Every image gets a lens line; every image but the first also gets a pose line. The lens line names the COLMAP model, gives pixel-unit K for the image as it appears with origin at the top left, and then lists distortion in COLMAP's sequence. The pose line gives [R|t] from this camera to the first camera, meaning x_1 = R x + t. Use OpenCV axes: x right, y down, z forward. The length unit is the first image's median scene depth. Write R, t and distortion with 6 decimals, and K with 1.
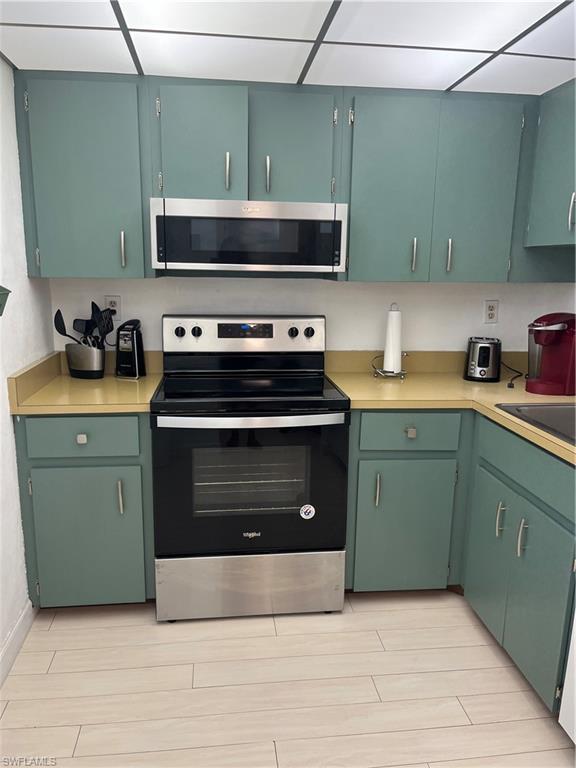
lens RADIAL K [[576.0, 0, 286.7], [0, 576.0, 381.7], [0, 0, 1]] dist [0.007688, -0.002471]
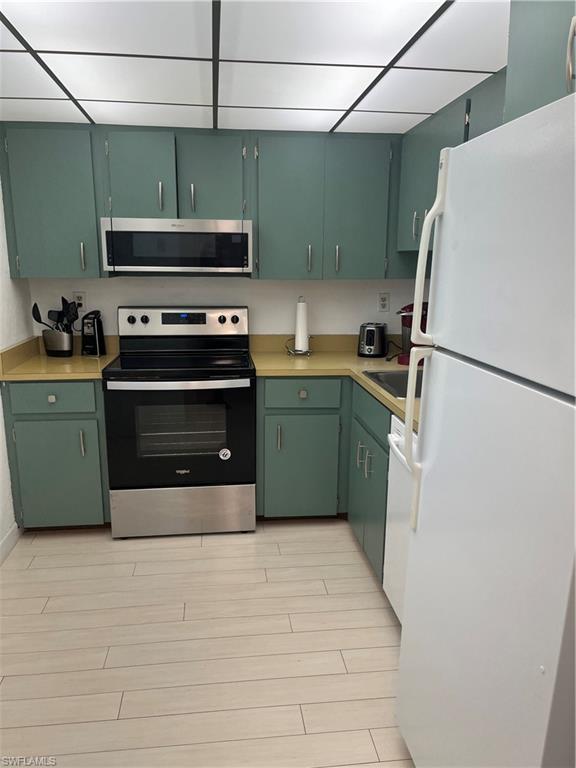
lens RADIAL K [[576.0, 0, 287.3], [0, 576.0, 388.2], [0, 0, 1]] dist [0.007688, -0.002471]
pose [[0.999970, -0.007734, -0.000261, 0.178365], [0.007737, 0.999815, 0.017590, 0.050900], [0.000125, -0.017592, 0.999845, -0.313923]]
